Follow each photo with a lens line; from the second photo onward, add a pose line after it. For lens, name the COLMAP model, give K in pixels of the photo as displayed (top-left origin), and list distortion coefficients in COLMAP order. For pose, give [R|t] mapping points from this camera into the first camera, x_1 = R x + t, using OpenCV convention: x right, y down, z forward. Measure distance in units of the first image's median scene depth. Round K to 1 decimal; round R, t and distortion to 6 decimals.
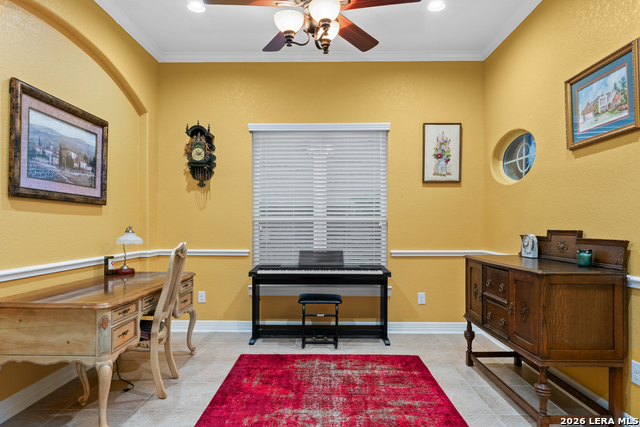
lens RADIAL K [[398.4, 0, 317.1], [0, 398.4, 224.9], [0, 0, 1]] dist [0.000227, -0.001736]
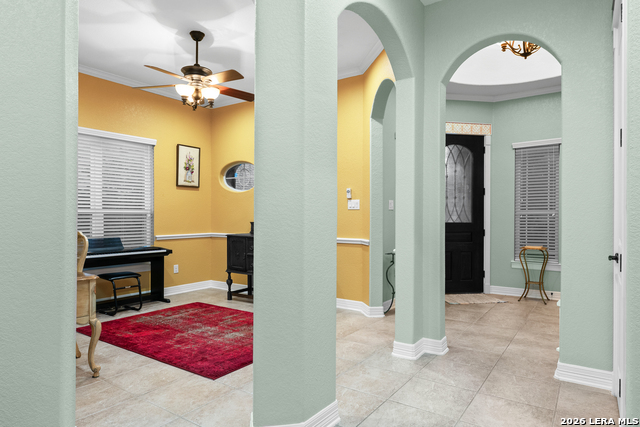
lens RADIAL K [[398.4, 0, 318.8], [0, 398.4, 212.5], [0, 0, 1]] dist [0.000227, -0.001736]
pose [[0.556299, 0.006836, 0.830954, -0.638834], [-0.003012, 0.999976, -0.006210, -0.006594], [-0.830977, 0.000952, 0.556306, -0.199275]]
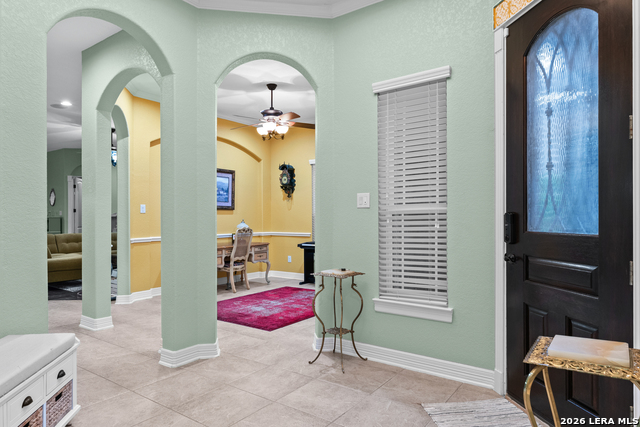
lens RADIAL K [[398.4, 0, 318.2], [0, 398.4, 217.2], [0, 0, 1]] dist [0.000227, -0.001736]
pose [[0.822996, -0.002502, -0.568042, 0.883057], [0.001356, 0.999996, -0.002440, -0.003243], [0.568046, 0.001238, 0.822996, -0.420733]]
